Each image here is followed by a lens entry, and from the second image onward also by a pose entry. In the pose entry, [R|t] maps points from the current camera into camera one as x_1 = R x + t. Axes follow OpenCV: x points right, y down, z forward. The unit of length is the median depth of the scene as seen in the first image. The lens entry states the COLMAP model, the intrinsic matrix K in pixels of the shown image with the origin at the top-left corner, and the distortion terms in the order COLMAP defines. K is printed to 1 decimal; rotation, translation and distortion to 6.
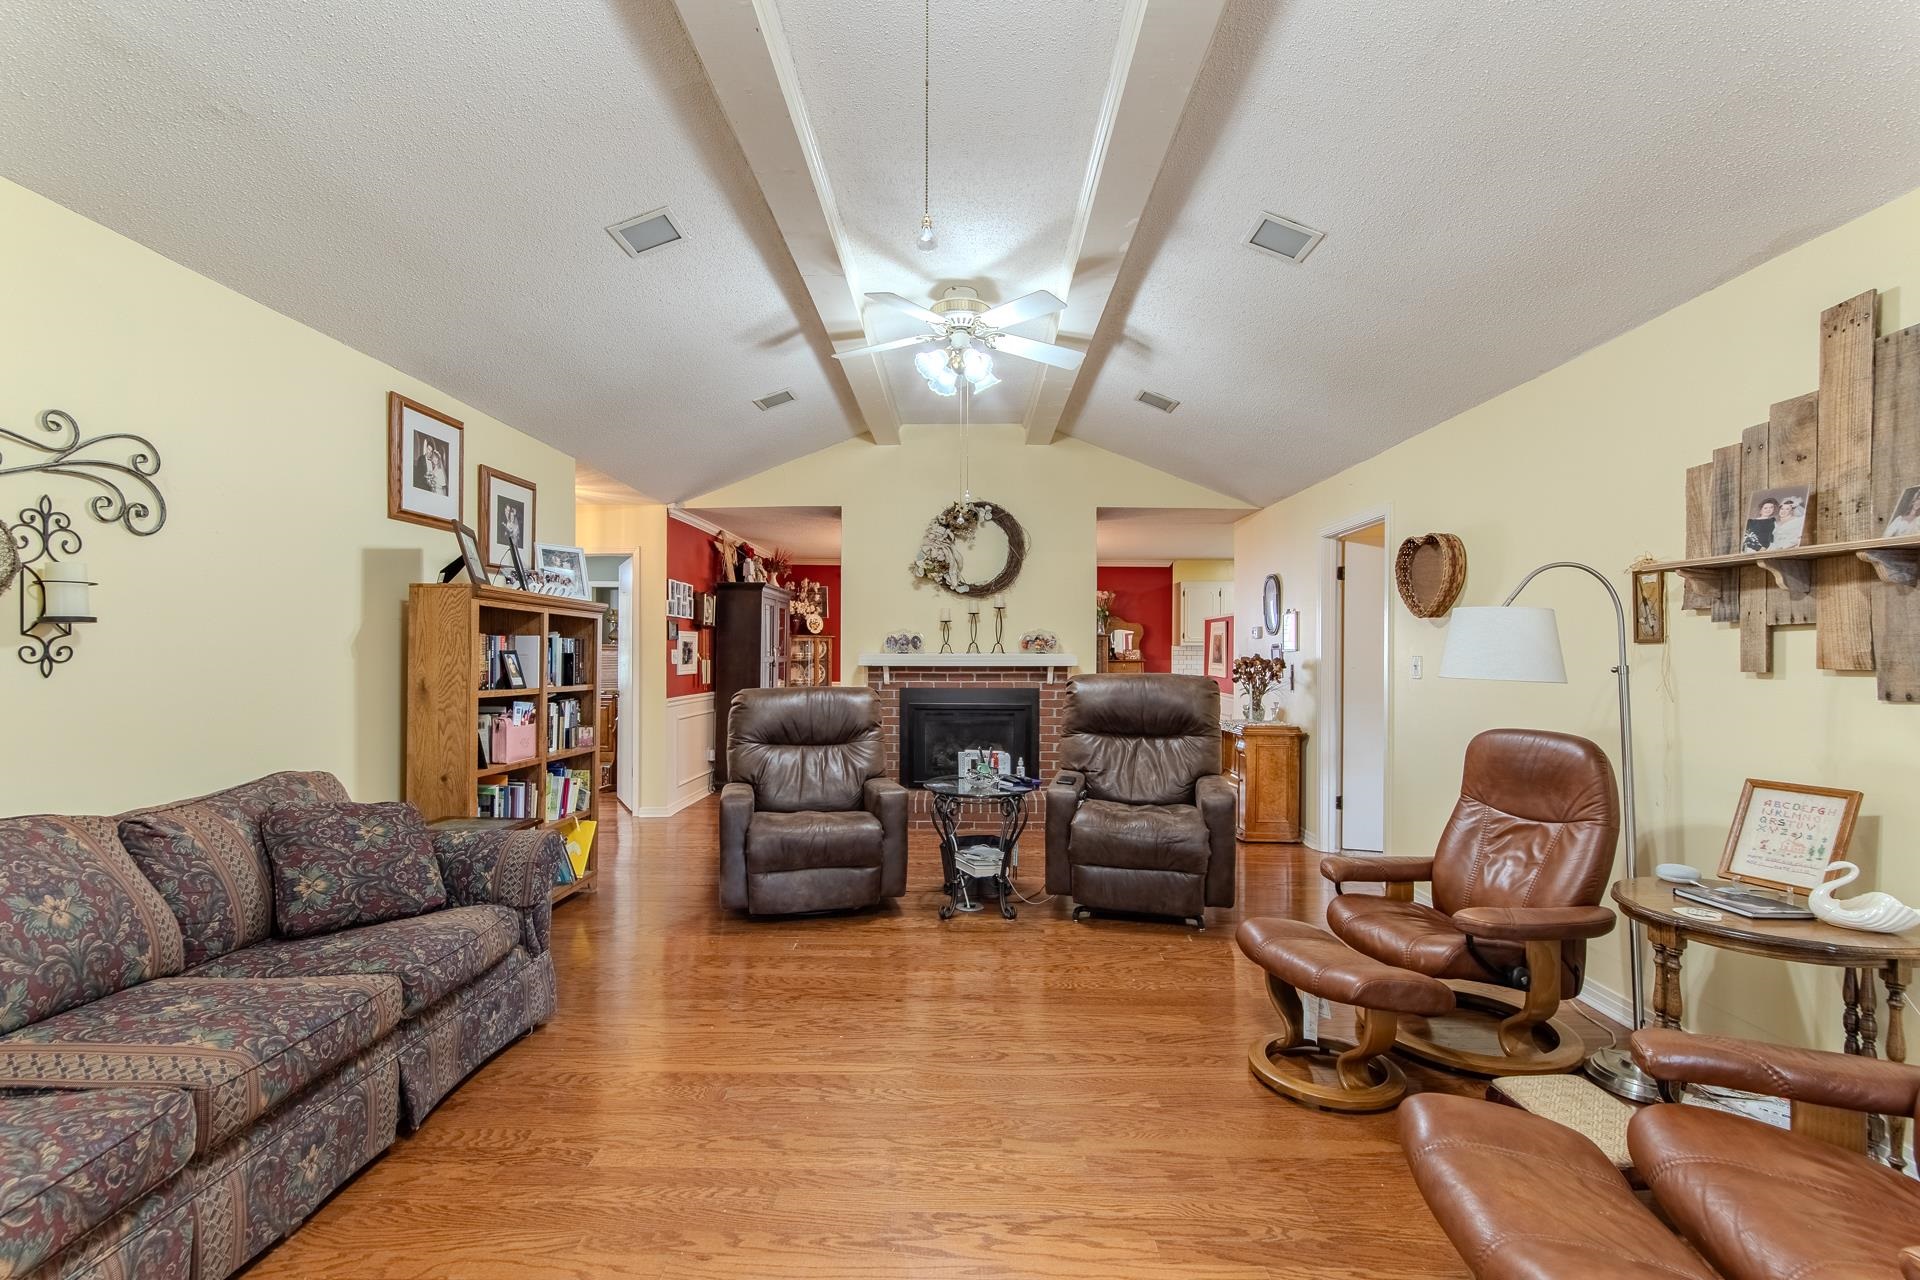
lens RADIAL K [[840.4, 0, 955.7], [0, 840.4, 644.7], [0, 0, 1]] dist [-0.002514, 0.002561]
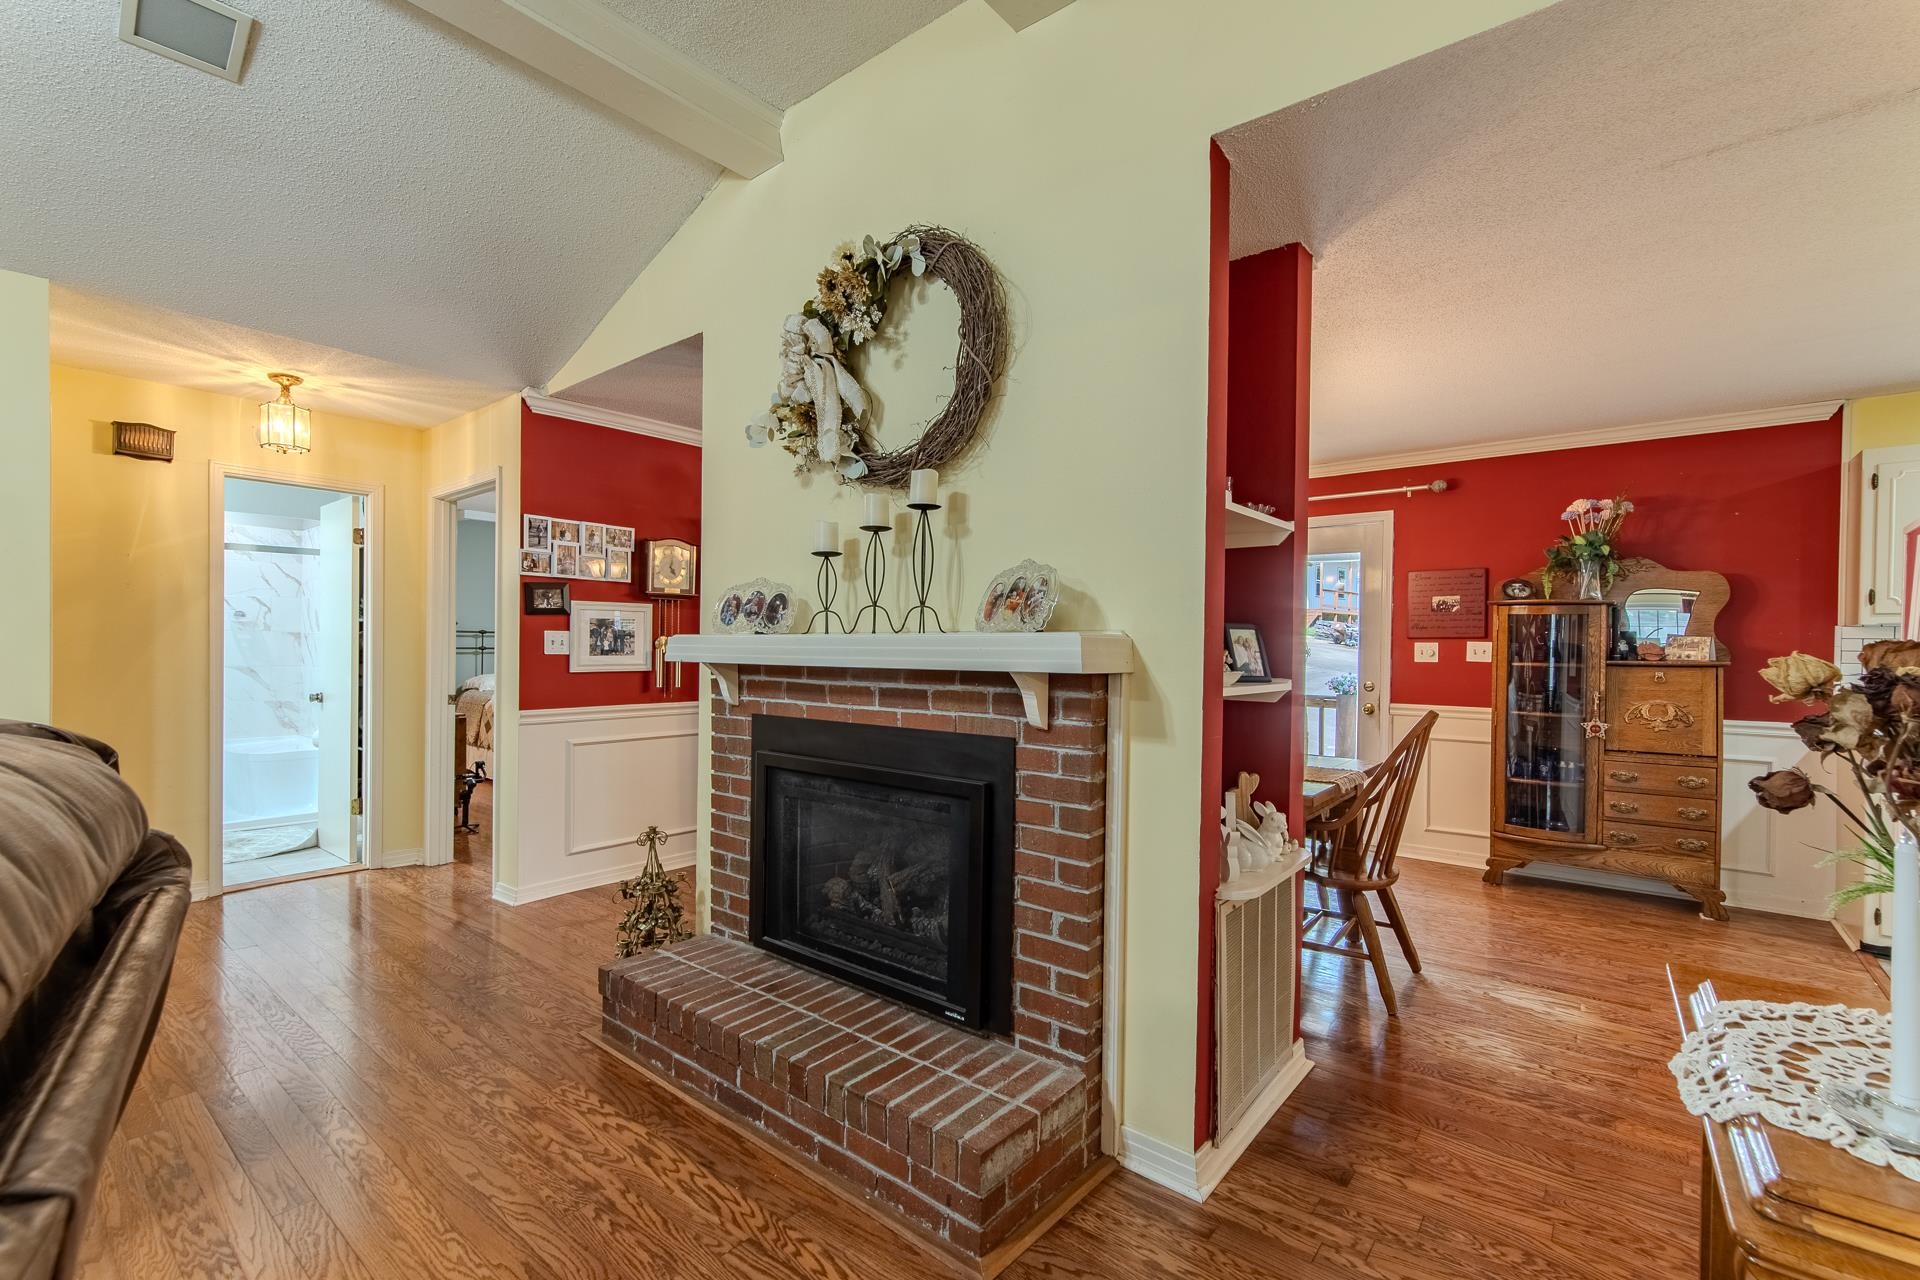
lens RADIAL K [[840.4, 0, 955.4], [0, 840.4, 646.4], [0, 0, 1]] dist [-0.002514, 0.002561]
pose [[0.781976, 0.006271, -0.623277, 0.286772], [-0.003207, 0.999977, 0.006038, 0.013698], [0.623300, -0.002723, 0.781978, 0.722983]]
